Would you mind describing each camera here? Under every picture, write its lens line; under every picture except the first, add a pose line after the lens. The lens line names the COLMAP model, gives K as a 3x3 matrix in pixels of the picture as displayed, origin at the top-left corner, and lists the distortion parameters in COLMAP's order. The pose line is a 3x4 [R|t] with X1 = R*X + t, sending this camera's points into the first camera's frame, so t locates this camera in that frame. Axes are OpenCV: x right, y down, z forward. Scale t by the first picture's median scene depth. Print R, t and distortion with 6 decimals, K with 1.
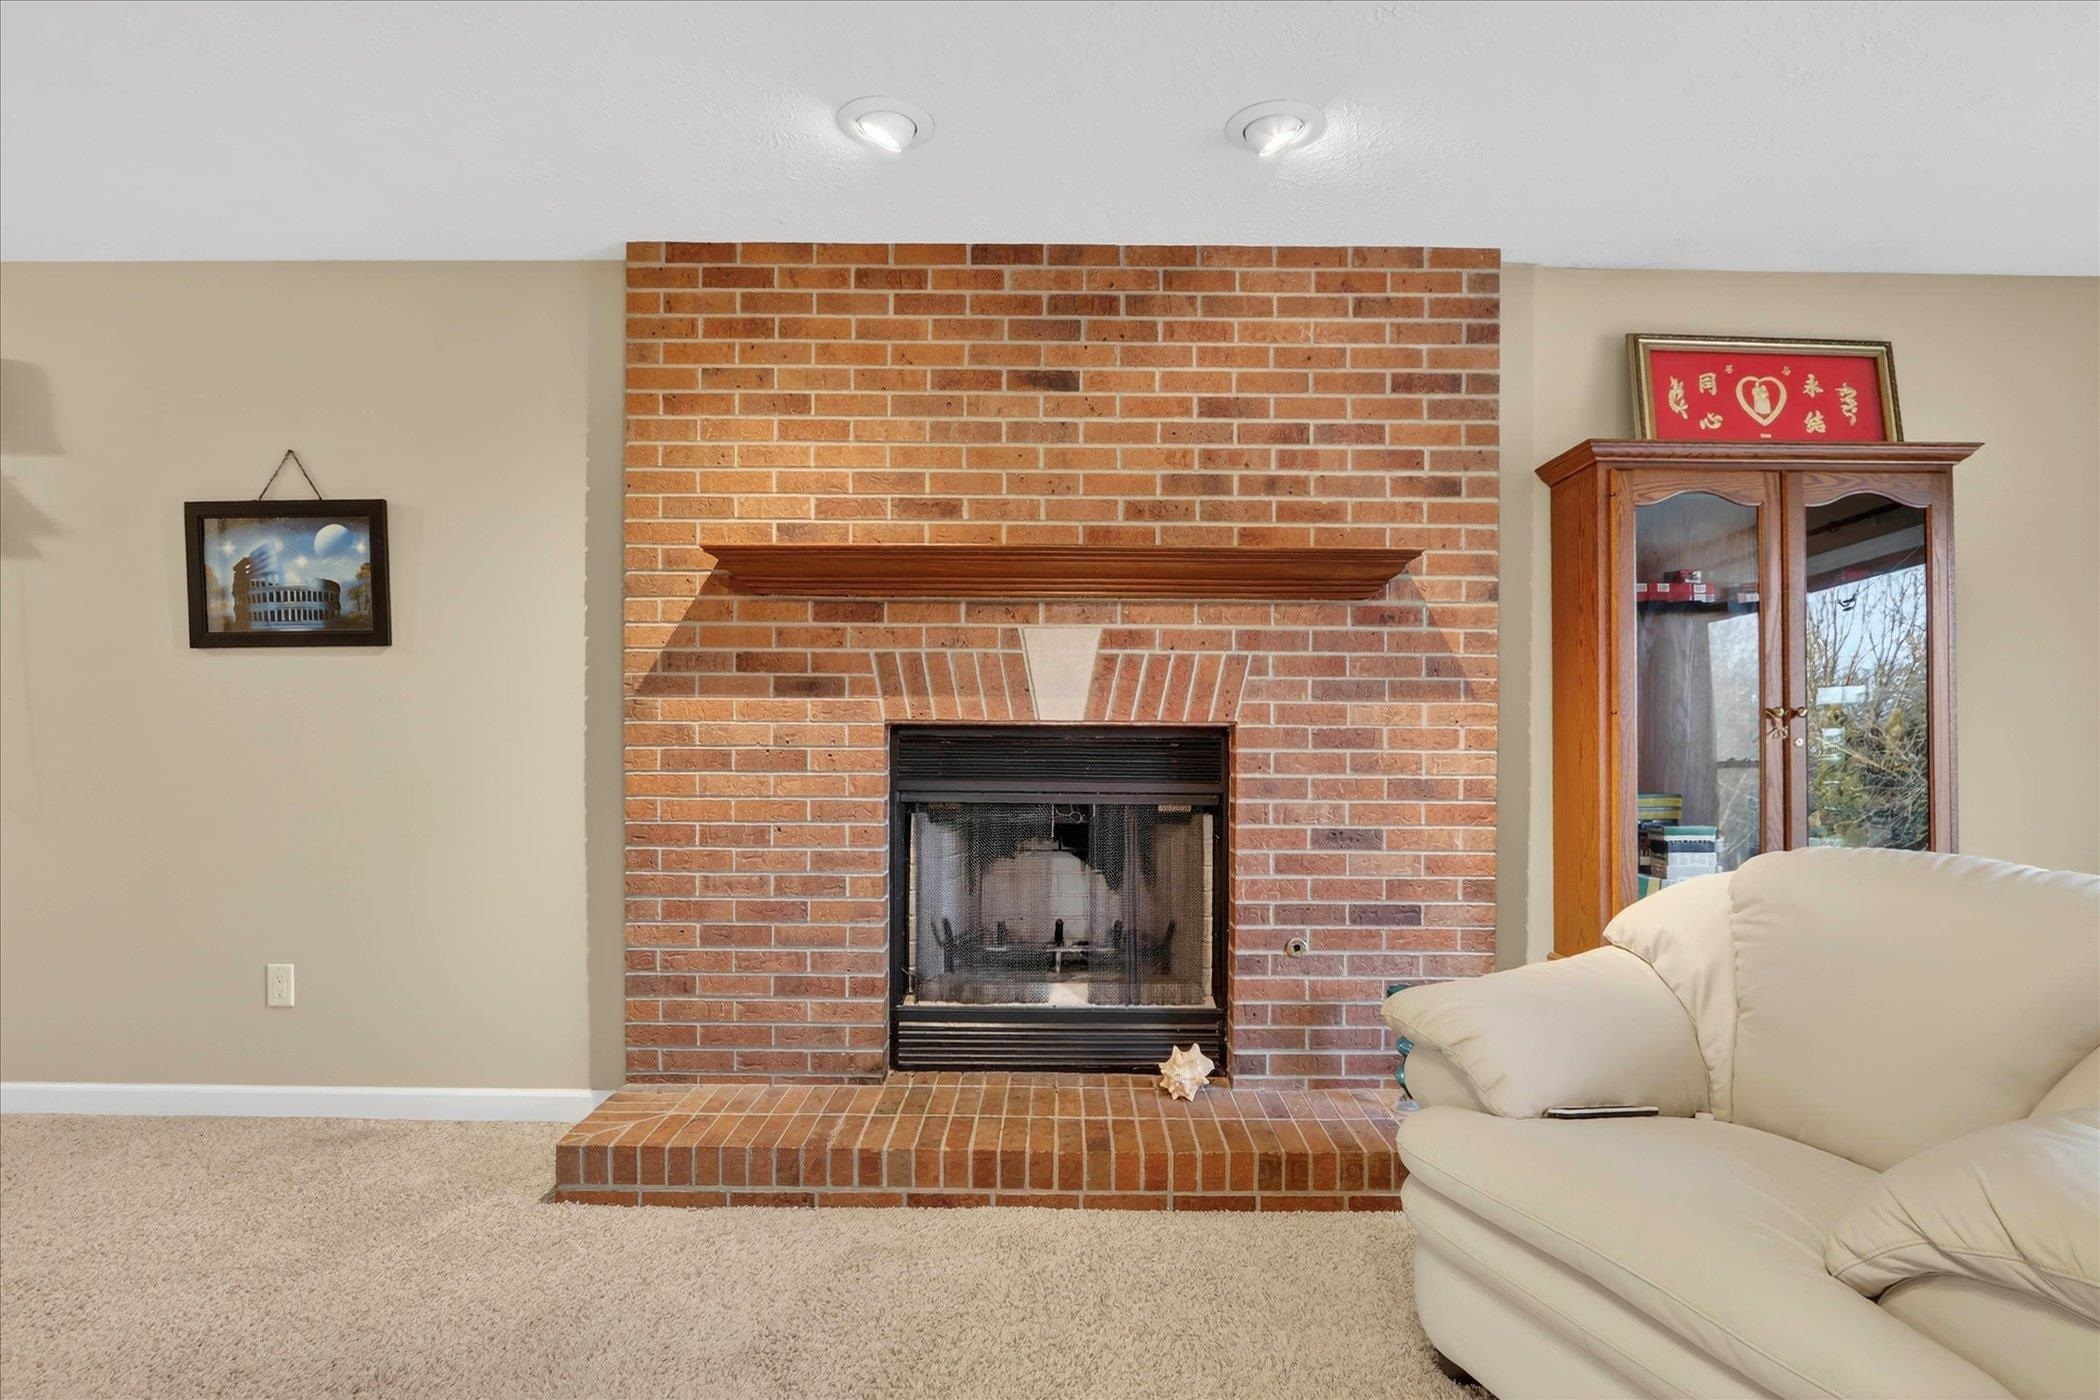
lens RADIAL K [[1073.5, 0, 1051.3], [0, 1073.5, 732.0], [0, 0, 1]] dist [-0.017943, 0.001024]
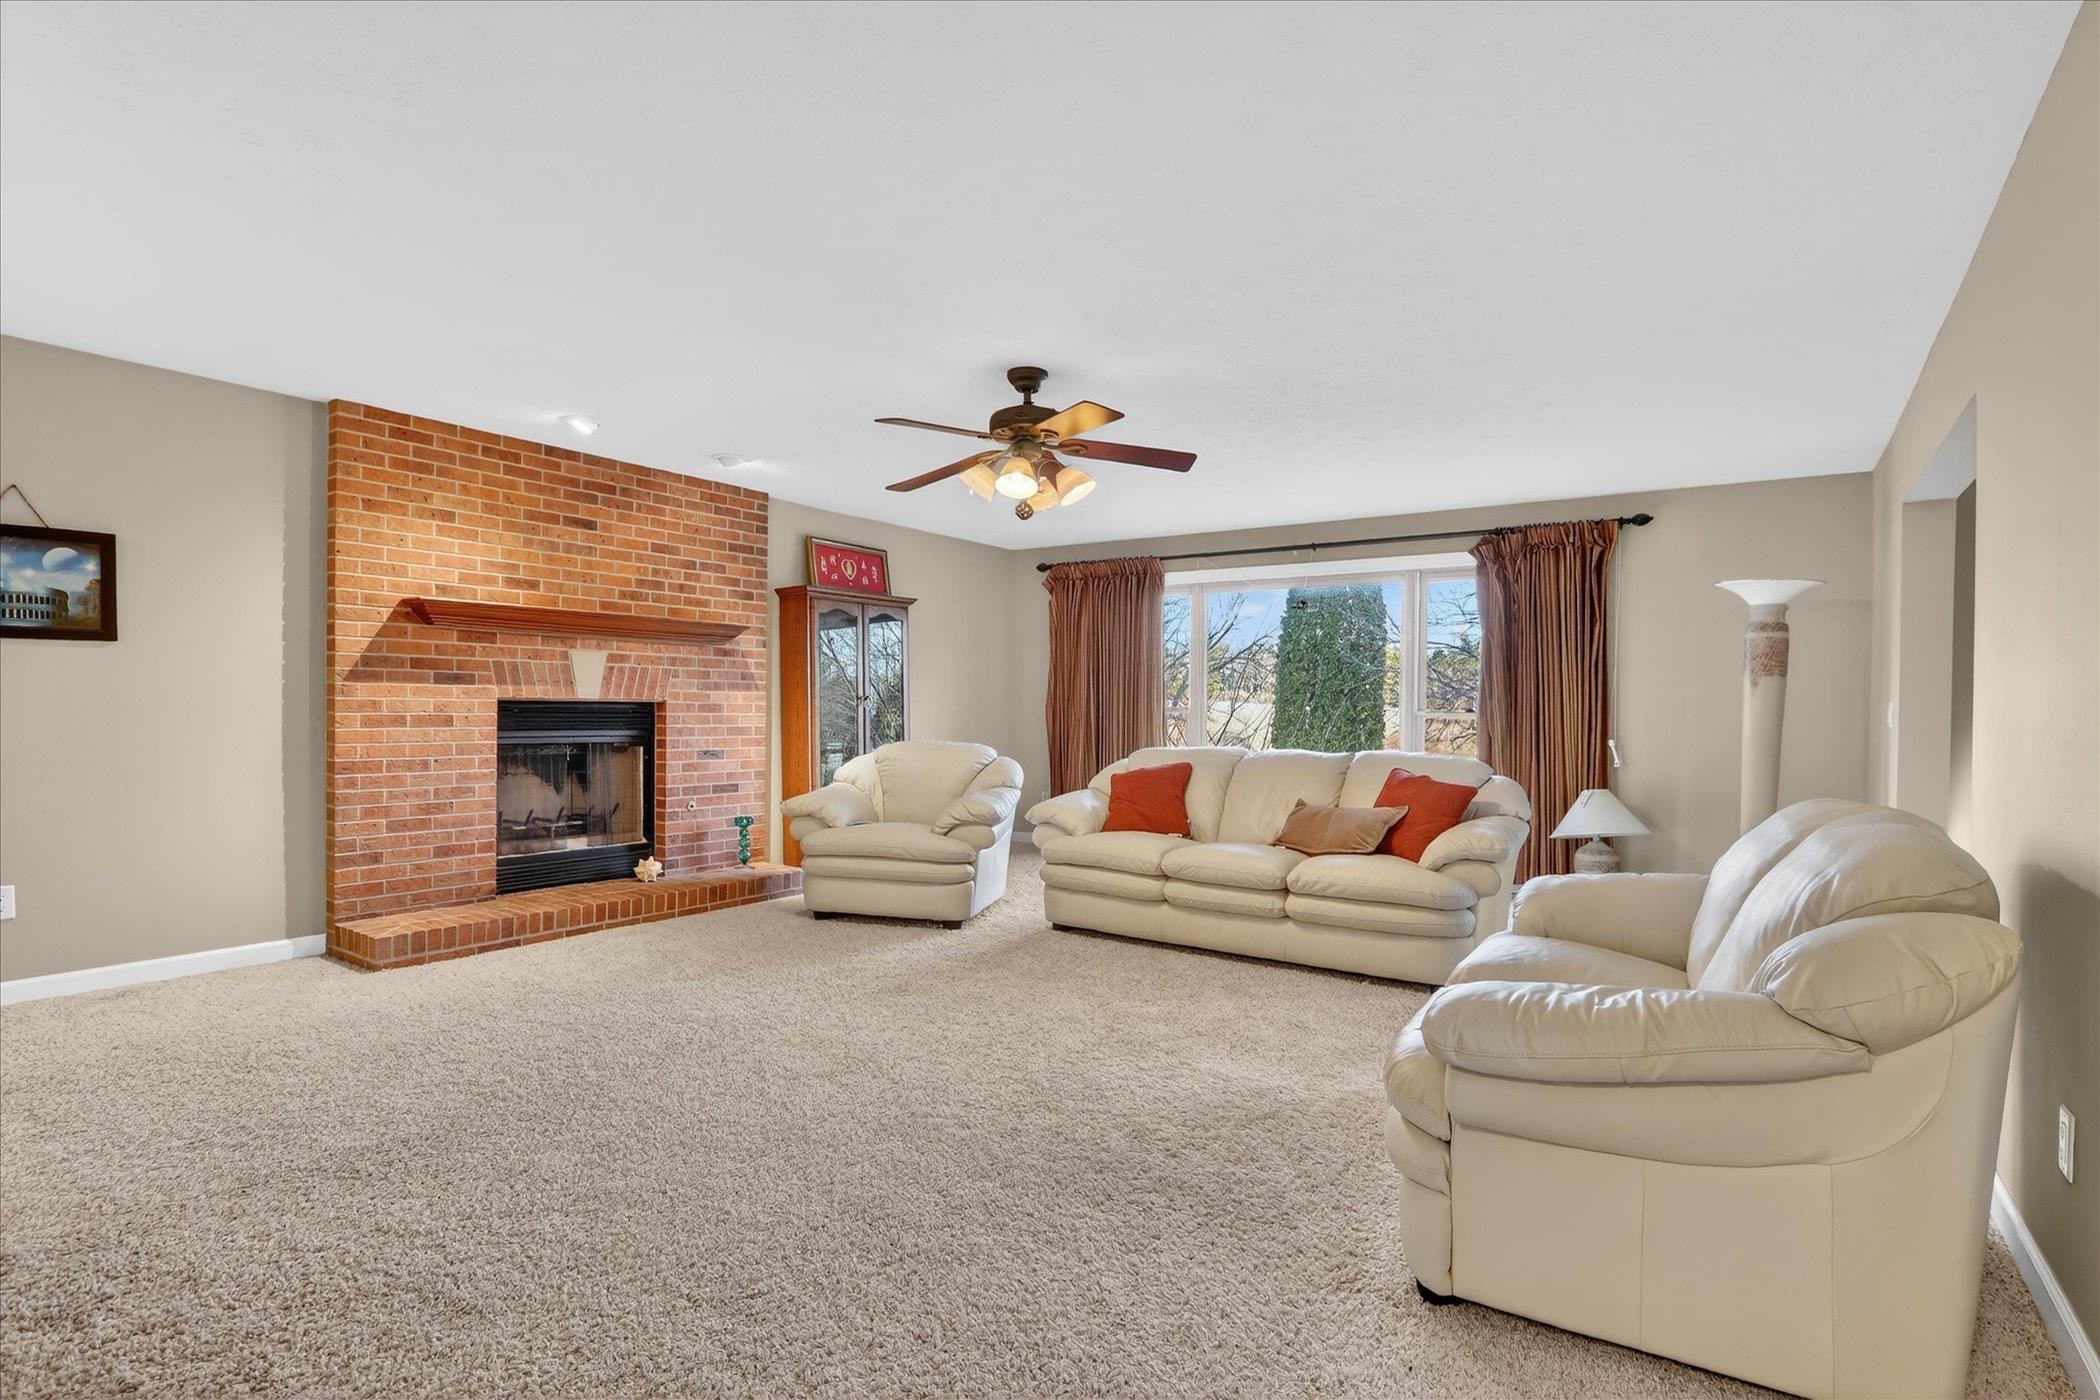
lens RADIAL K [[1037.3, 0, 1050.7], [0, 1037.3, 706.3], [0, 0, 1]] dist [-0.003901, -0.000212]
pose [[0.571695, 0.000323, 0.820466, -1.056486], [0.000476, 1.000000, -0.000725, 0.004565], [-0.820466, 0.000805, 0.571695, -0.766126]]
